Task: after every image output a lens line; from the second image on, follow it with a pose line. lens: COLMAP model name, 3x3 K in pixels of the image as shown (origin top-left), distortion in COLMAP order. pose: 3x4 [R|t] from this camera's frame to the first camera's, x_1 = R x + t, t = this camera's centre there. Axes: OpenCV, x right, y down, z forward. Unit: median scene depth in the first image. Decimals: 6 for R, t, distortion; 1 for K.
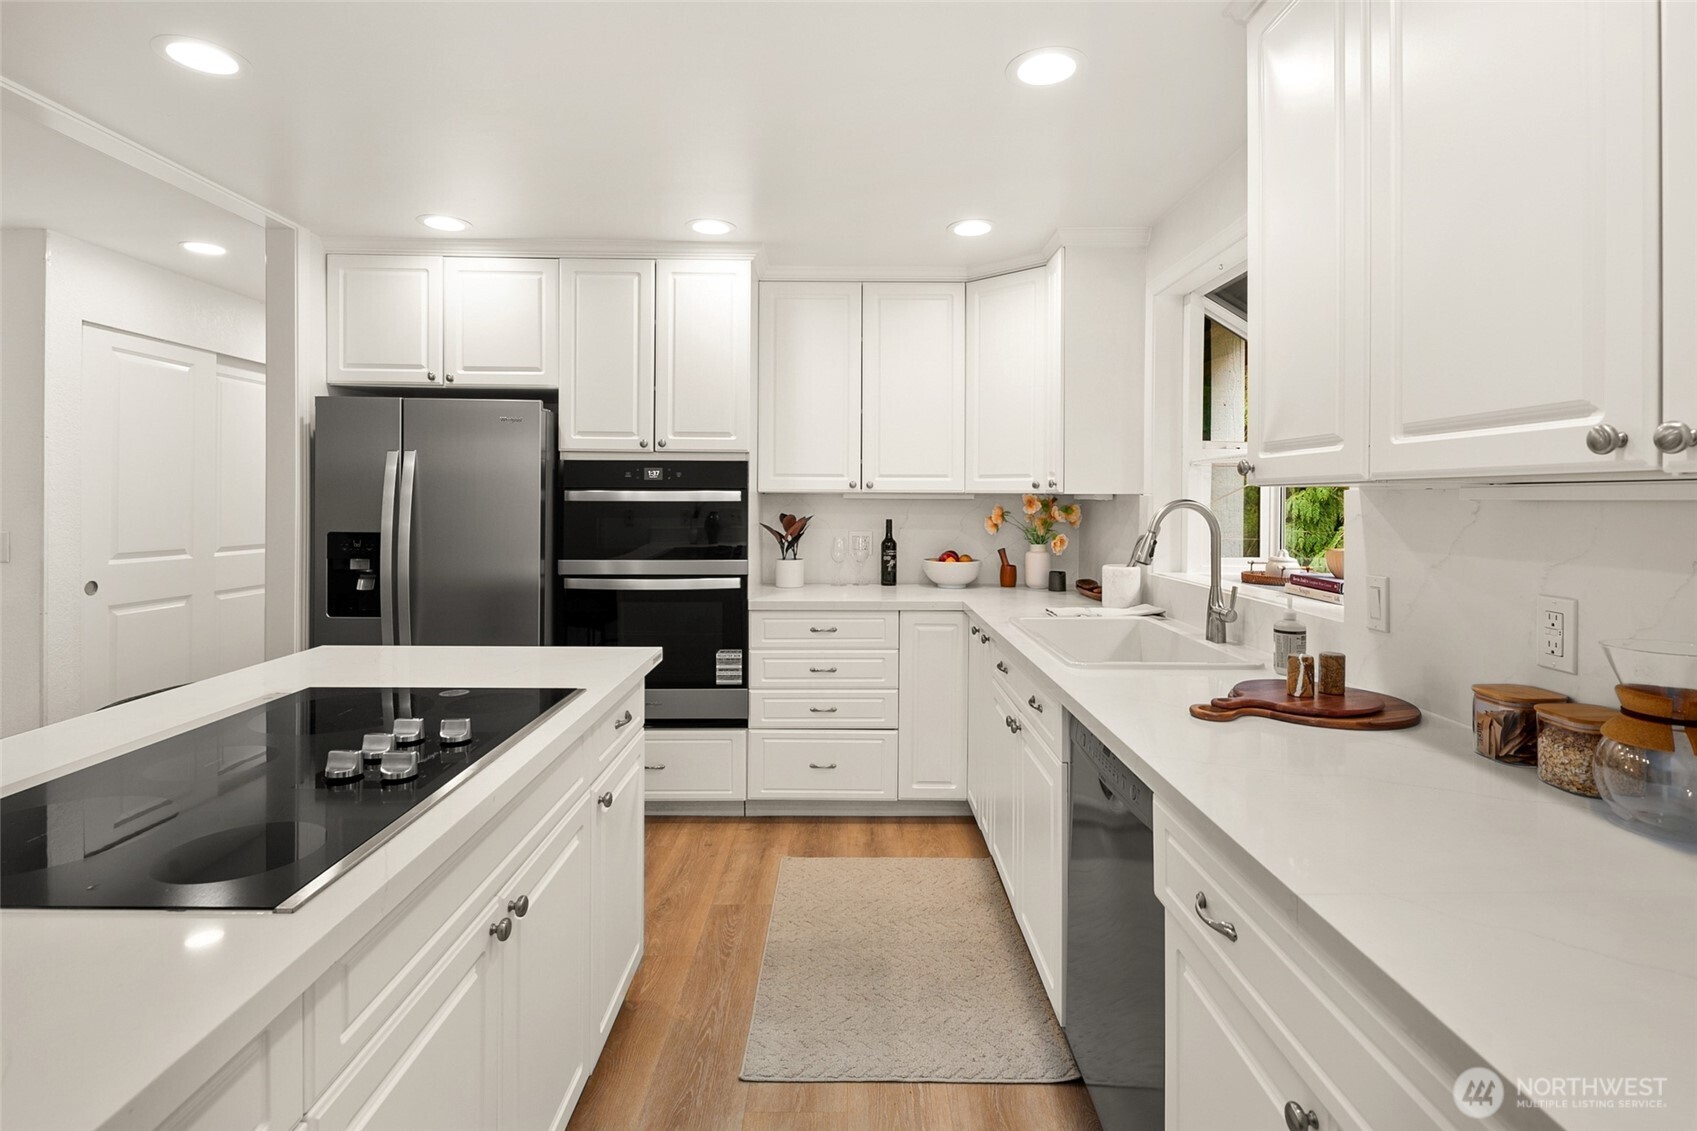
lens RADIAL K [[822.0, 0, 852.3], [0, 822.0, 501.2], [0, 0, 1]] dist [0.000995, -0.003292]
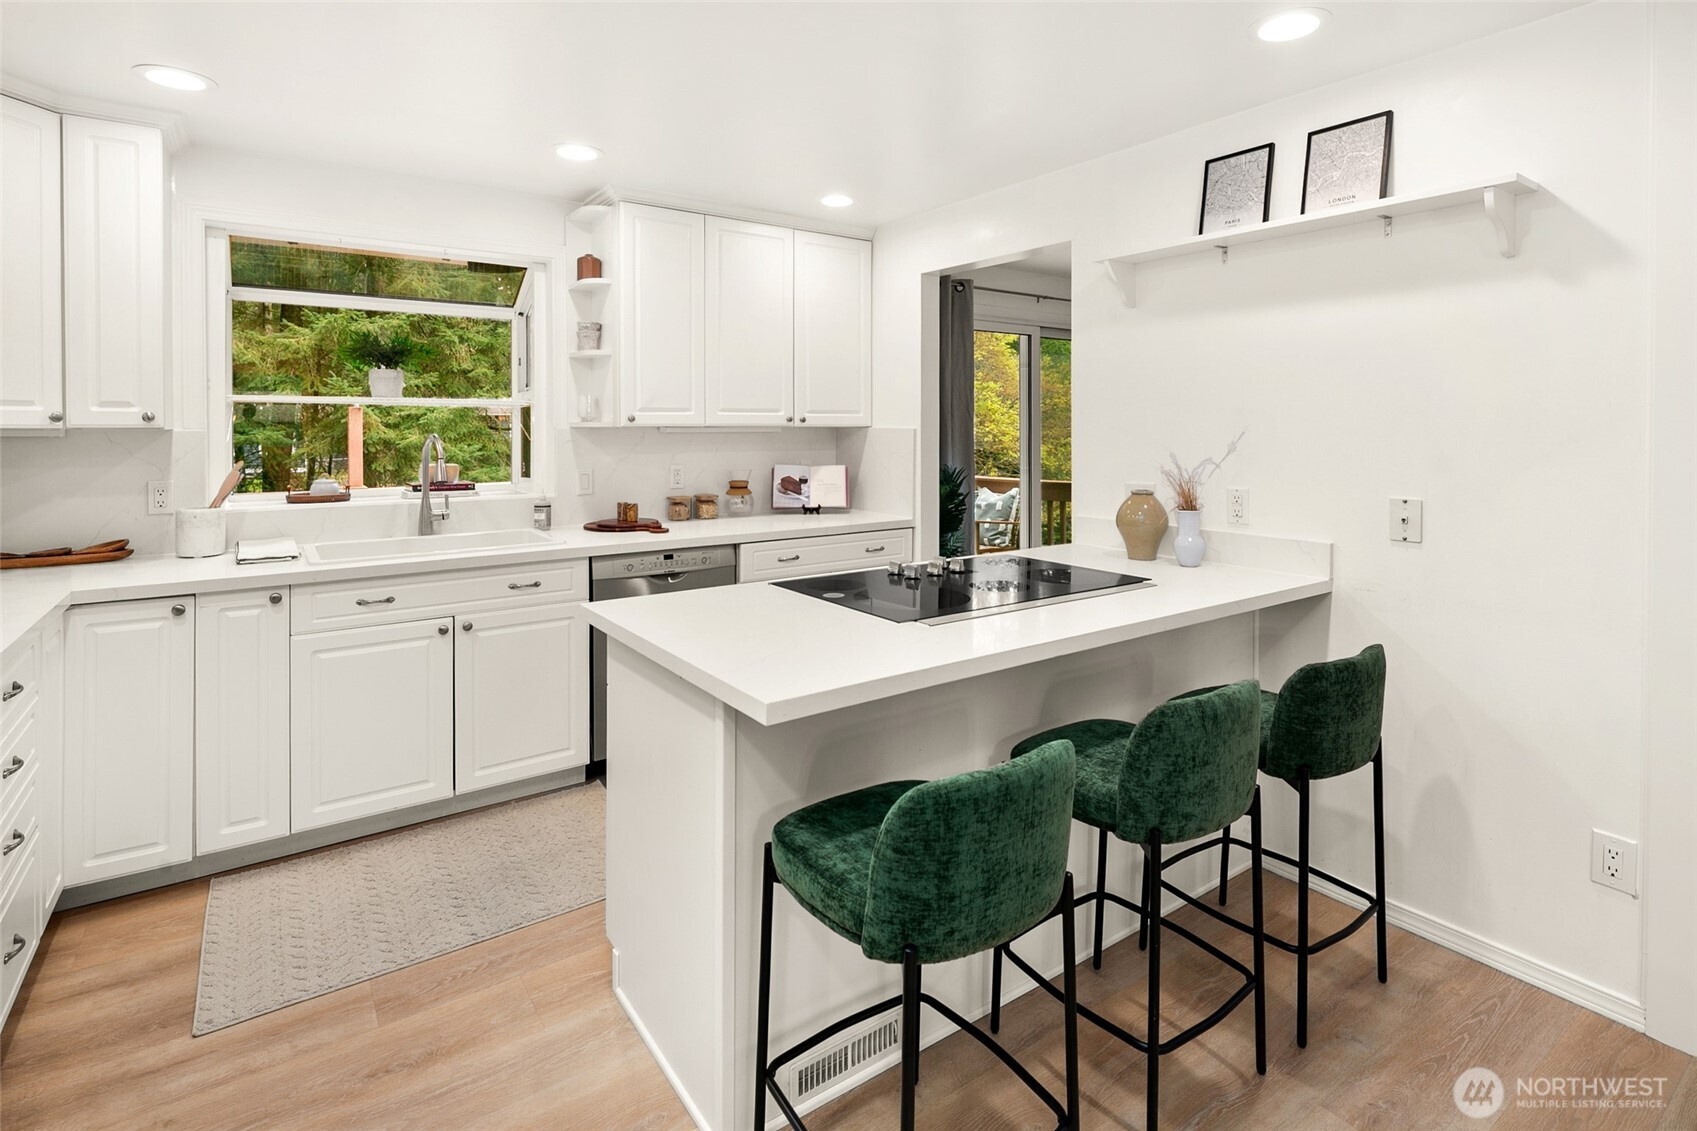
lens RADIAL K [[822.0, 0, 845.1], [0, 822.0, 438.7], [0, 0, 1]] dist [0.000995, -0.003292]
pose [[-0.575756, -0.017248, 0.817440, -0.769976], [-0.000025, 0.999778, 0.021078, -0.015925], [-0.817622, 0.012115, -0.575628, 0.865020]]
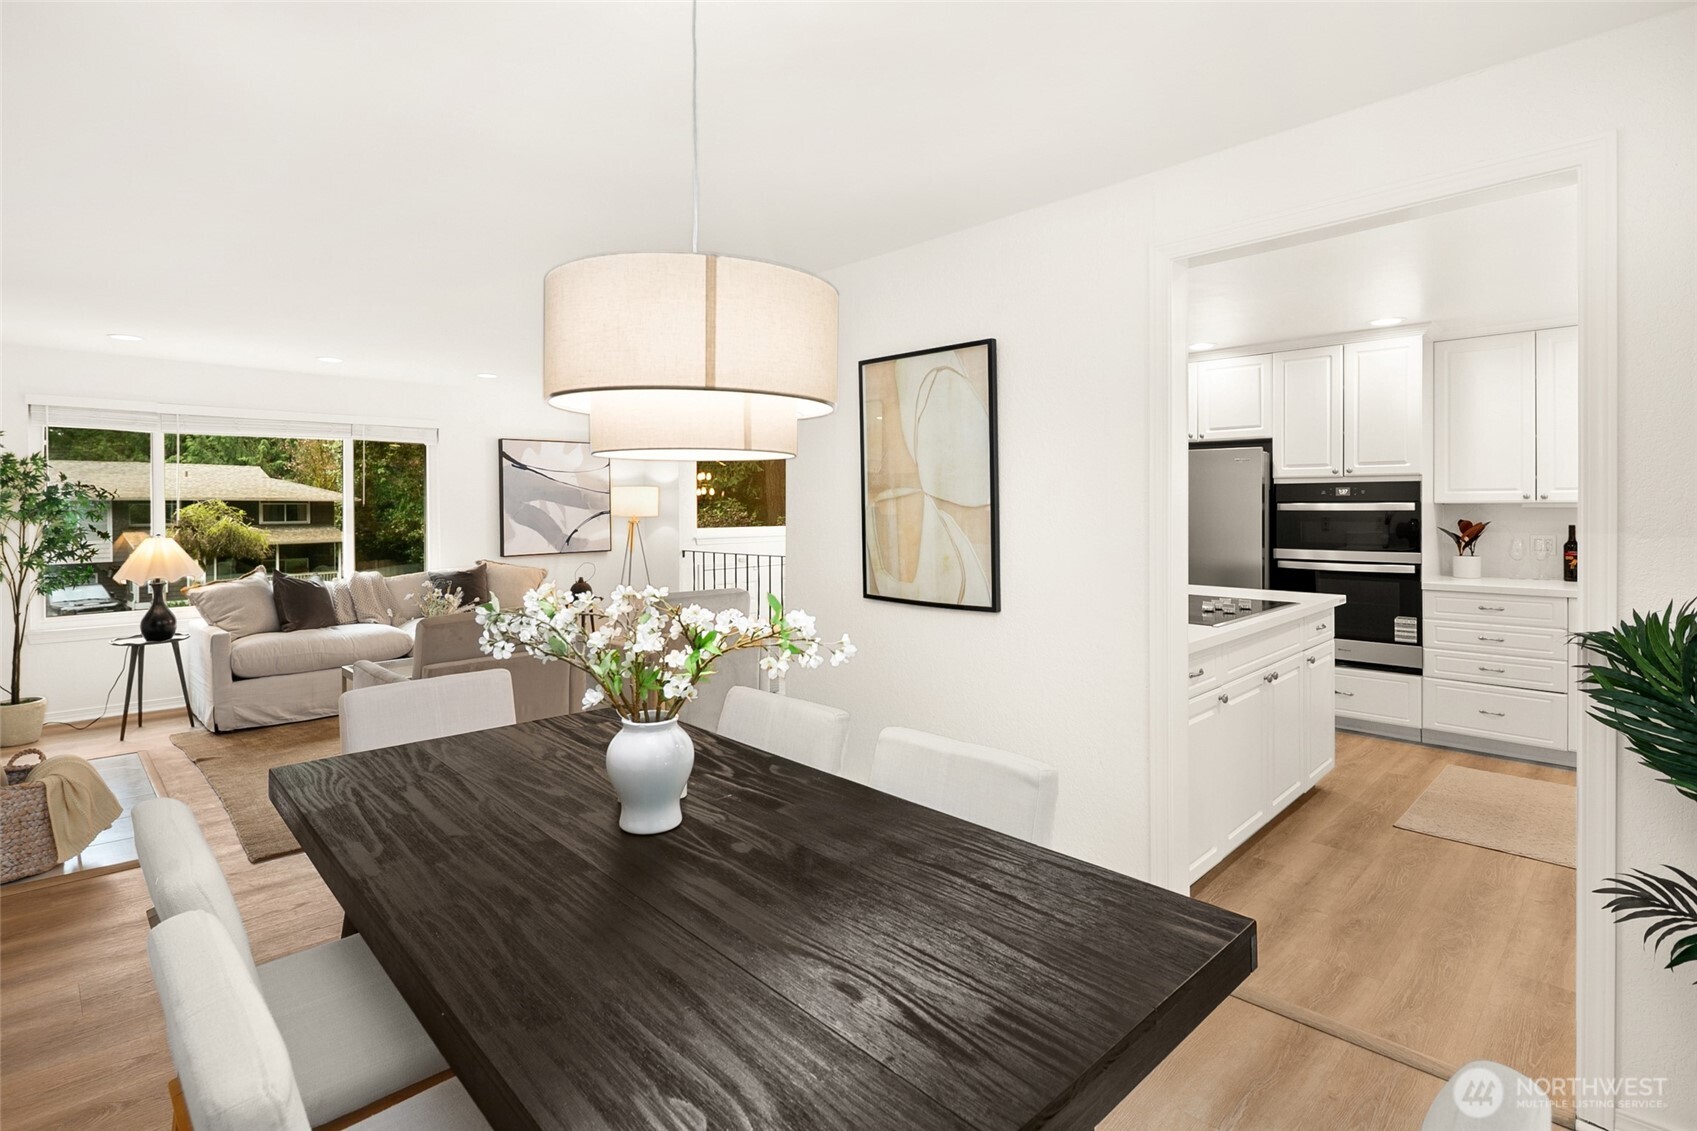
lens RADIAL K [[822.0, 0, 842.8], [0, 822.0, 506.6], [0, 0, 1]] dist [0.000995, -0.003292]
pose [[0.698258, -0.007026, -0.715812, 0.182258], [0.004261, 0.999975, -0.005659, -0.002385], [0.715833, 0.000901, 0.698271, -0.653981]]
